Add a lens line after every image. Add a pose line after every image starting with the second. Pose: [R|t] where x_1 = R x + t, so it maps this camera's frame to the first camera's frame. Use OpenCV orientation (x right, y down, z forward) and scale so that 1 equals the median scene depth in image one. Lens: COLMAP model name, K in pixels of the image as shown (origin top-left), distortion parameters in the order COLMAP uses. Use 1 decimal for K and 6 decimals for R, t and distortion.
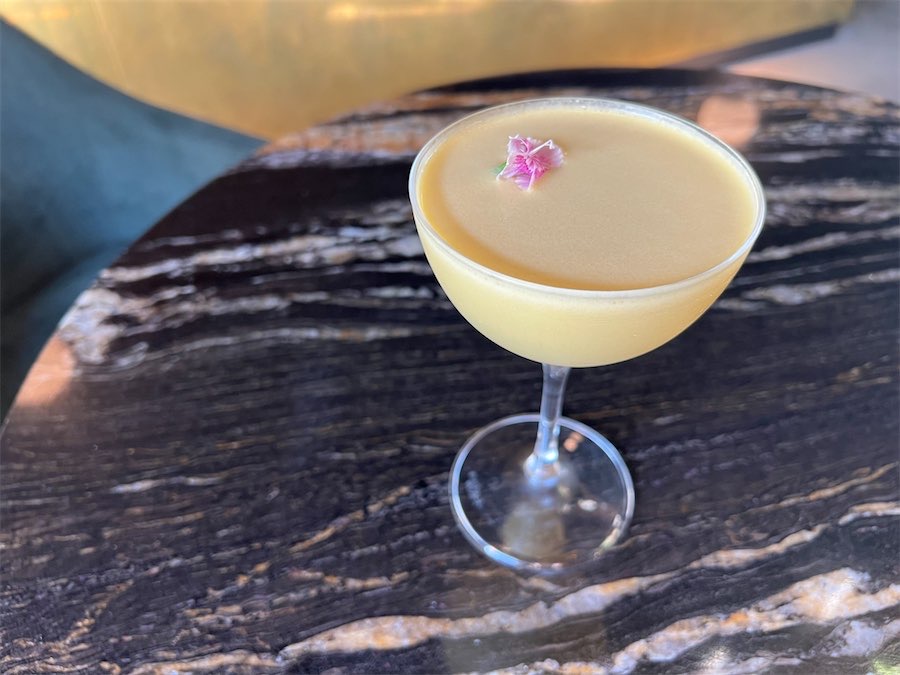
lens RADIAL K [[725.8, 0, 450.0], [0, 725.8, 337.5], [0, 0, 1]] dist [0.012313, -0.046117]
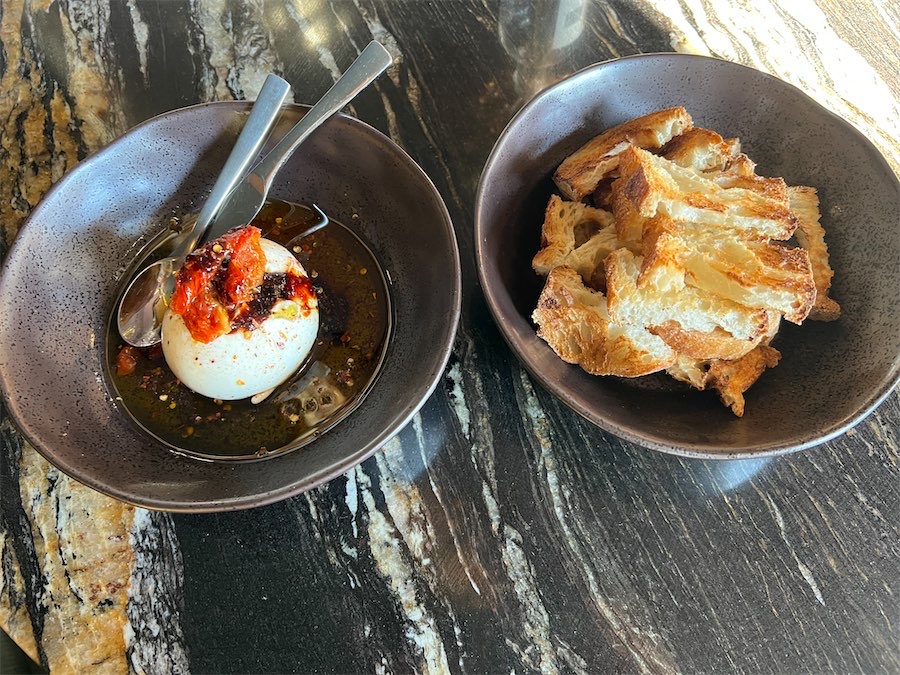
lens RADIAL K [[725.8, 0, 450.0], [0, 725.8, 337.5], [0, 0, 1]] dist [0.012313, -0.046117]
pose [[-0.222198, -0.906332, 0.359430, -0.303434], [0.698563, 0.109186, 0.707170, -0.668306], [-0.680175, 0.408216, 0.608869, 0.484222]]
